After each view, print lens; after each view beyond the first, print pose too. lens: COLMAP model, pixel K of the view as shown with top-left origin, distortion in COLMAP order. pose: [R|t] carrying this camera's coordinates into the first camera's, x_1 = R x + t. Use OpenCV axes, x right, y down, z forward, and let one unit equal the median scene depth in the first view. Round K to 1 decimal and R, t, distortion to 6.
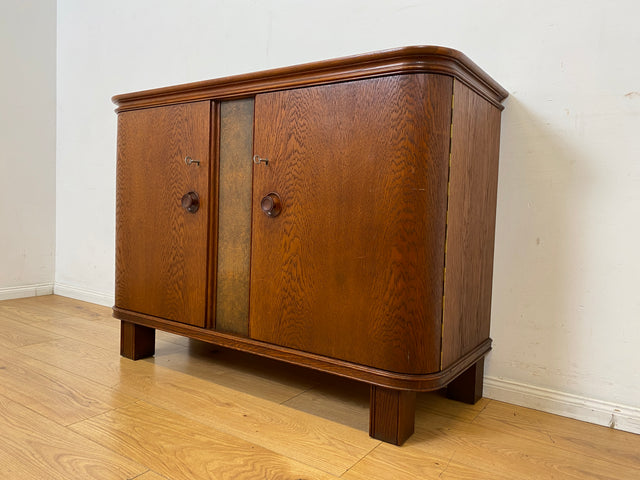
lens RADIAL K [[487.9, 0, 323.5], [0, 487.9, 236.9], [0, 0, 1]] dist [0.051647, -0.056673]
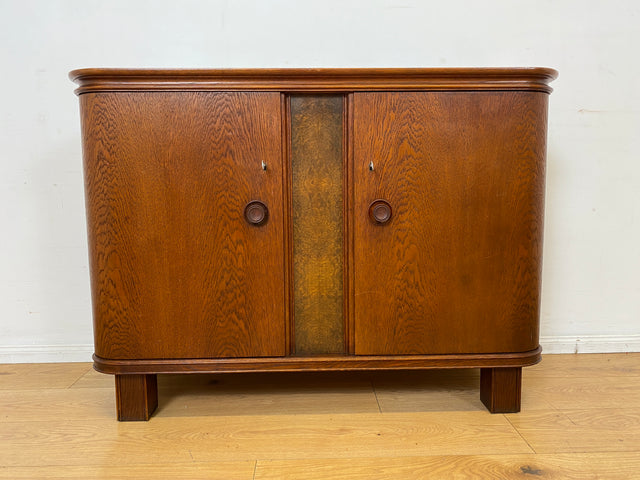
lens RADIAL K [[488.9, 0, 322.1], [0, 488.9, 236.3], [0, 0, 1]] dist [0.042447, -0.050132]
pose [[0.812977, -0.107538, 0.572280, -0.729177], [0.070128, 0.993727, 0.087108, -0.108093], [-0.578058, -0.030684, 0.815419, 0.281598]]
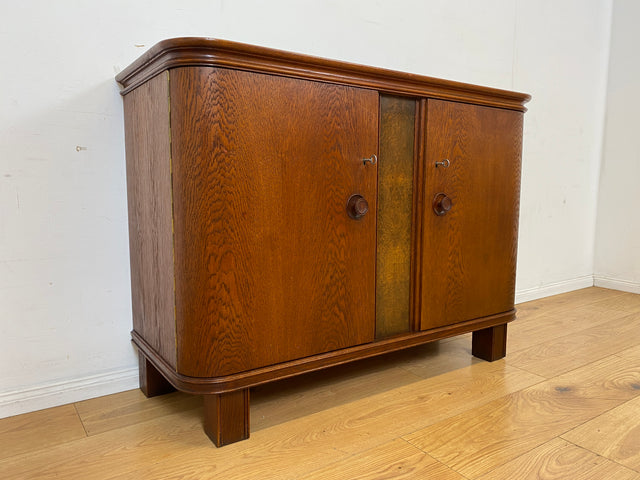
lens RADIAL K [[489.4, 0, 318.6], [0, 489.4, 241.9], [0, 0, 1]] dist [0.043974, -0.042072]
pose [[0.372007, -0.143543, 0.917064, -1.206717], [0.059611, 0.989626, 0.130719, -0.139685], [-0.926314, 0.006039, 0.376704, 0.818602]]
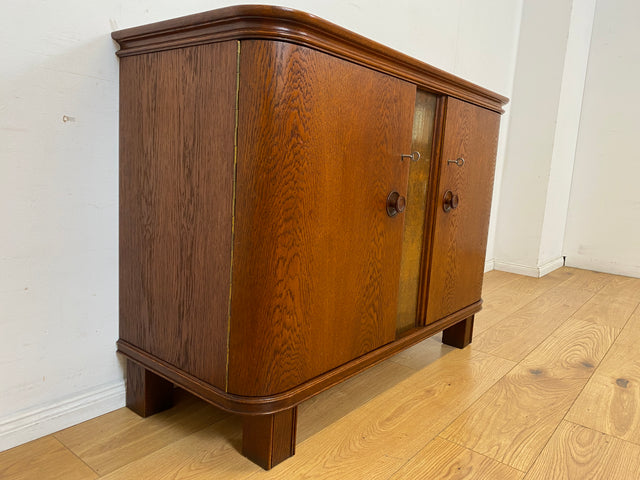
lens RADIAL K [[491.0, 0, 322.0], [0, 491.0, 236.6], [0, 0, 1]] dist [0.042488, -0.043161]
pose [[0.085766, -0.176608, 0.980538, -1.223719], [-0.003448, 0.984105, 0.177552, -0.181672], [-0.996309, -0.018609, 0.083793, 1.163563]]
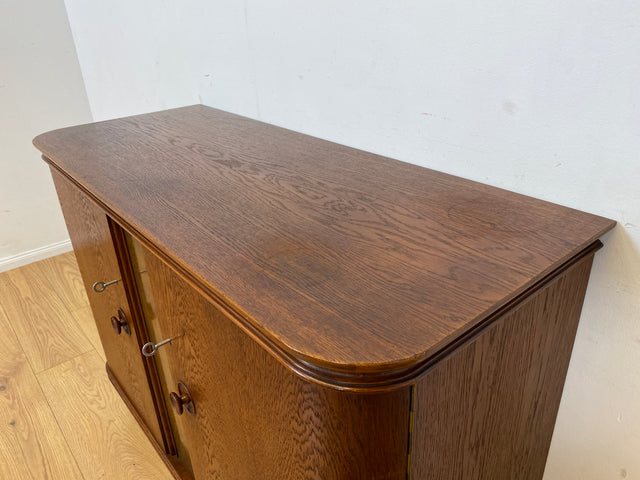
lens RADIAL K [[491.0, 0, 322.0], [0, 491.0, 236.6], [0, 0, 1]] dist [0.042488, -0.043161]
pose [[0.958594, 0.056836, -0.279046, 0.251360], [0.059128, 0.918804, 0.390260, -0.520395], [0.278570, -0.390601, 0.877400, 0.520268]]
